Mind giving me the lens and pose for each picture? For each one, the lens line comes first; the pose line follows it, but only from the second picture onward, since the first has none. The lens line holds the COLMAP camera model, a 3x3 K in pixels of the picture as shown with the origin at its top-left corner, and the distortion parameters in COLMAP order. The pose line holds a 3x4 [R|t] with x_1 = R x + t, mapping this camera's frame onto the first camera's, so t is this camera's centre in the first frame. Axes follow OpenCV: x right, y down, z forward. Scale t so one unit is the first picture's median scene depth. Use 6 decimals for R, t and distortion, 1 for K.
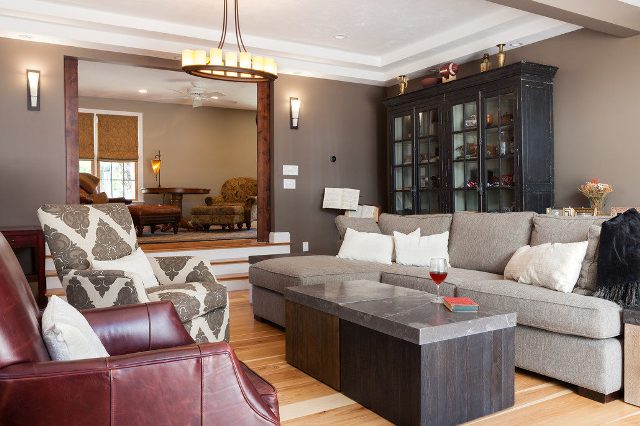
lens RADIAL K [[536.5, 0, 320.9], [0, 536.5, 214.0], [0, 0, 1]] dist [-0.004677, 0.008696]
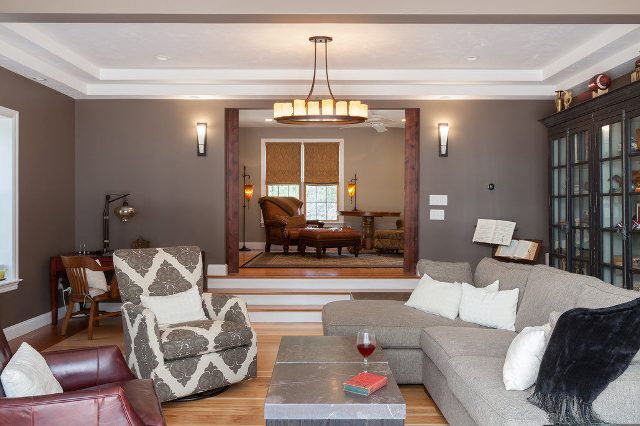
lens RADIAL K [[564.9, 0, 318.4], [0, 564.9, 209.2], [0, 0, 1]] dist [-0.001243, 0.009899]
pose [[0.849509, 0.012190, -0.527434, 0.290508], [-0.019610, 0.999772, -0.008478, -0.053181], [0.527210, 0.017544, 0.849554, 0.040529]]
